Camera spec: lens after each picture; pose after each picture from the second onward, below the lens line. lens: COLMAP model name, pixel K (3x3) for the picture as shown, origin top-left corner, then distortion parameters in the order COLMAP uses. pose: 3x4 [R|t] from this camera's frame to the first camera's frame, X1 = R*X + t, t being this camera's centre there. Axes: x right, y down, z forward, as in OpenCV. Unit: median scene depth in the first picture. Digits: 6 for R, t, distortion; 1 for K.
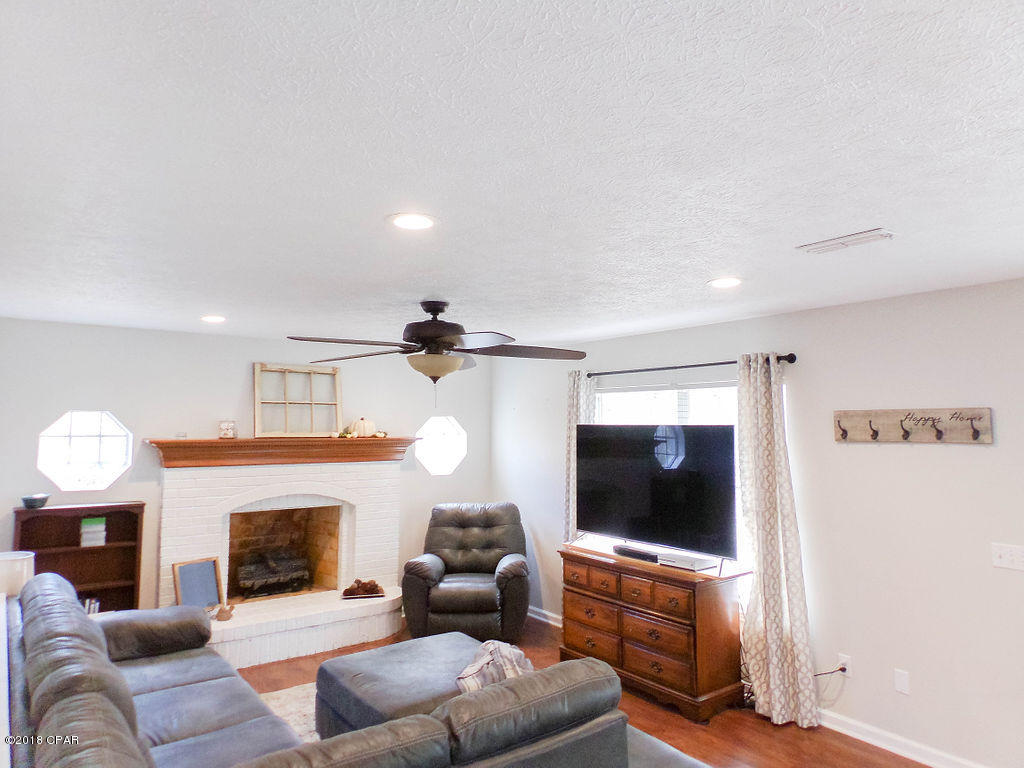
lens RADIAL K [[701.0, 0, 512.0], [0, 701.0, 384.0], [0, 0, 1]] dist [0.088854, -0.000309]
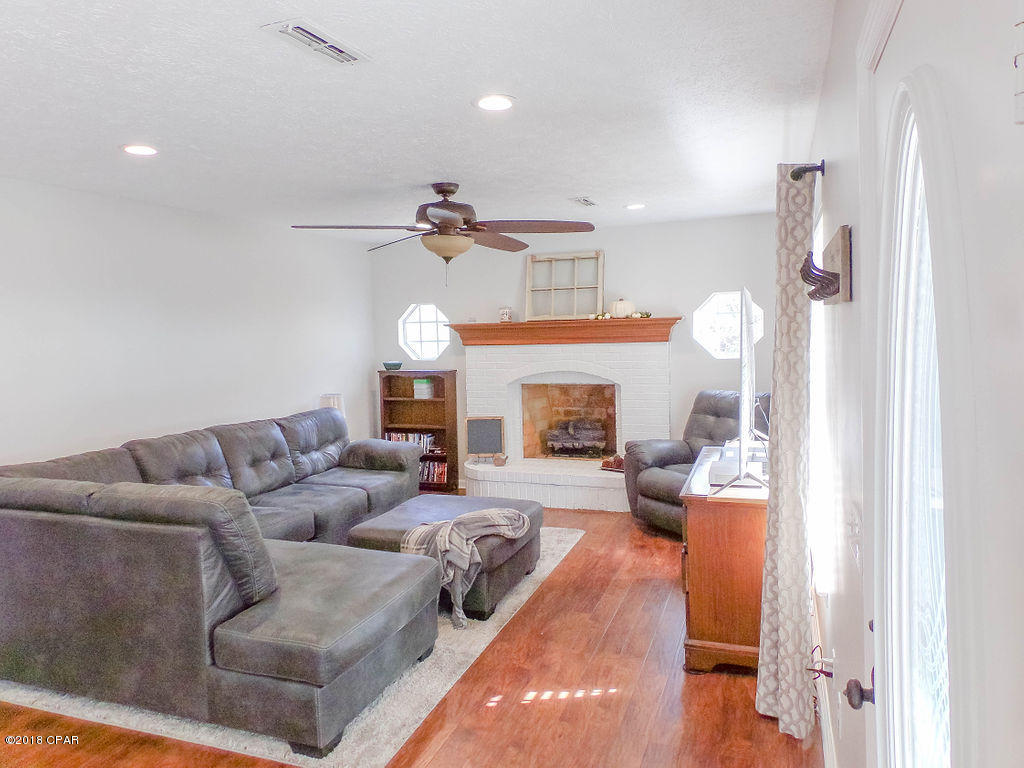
lens RADIAL K [[701.0, 0, 512.0], [0, 701.0, 384.0], [0, 0, 1]] dist [0.088854, -0.000309]
pose [[0.559580, 0.049349, -0.827306, 0.605277], [0.079453, 0.990433, 0.112821, 0.049003], [0.824959, -0.128865, 0.550306, 0.353981]]
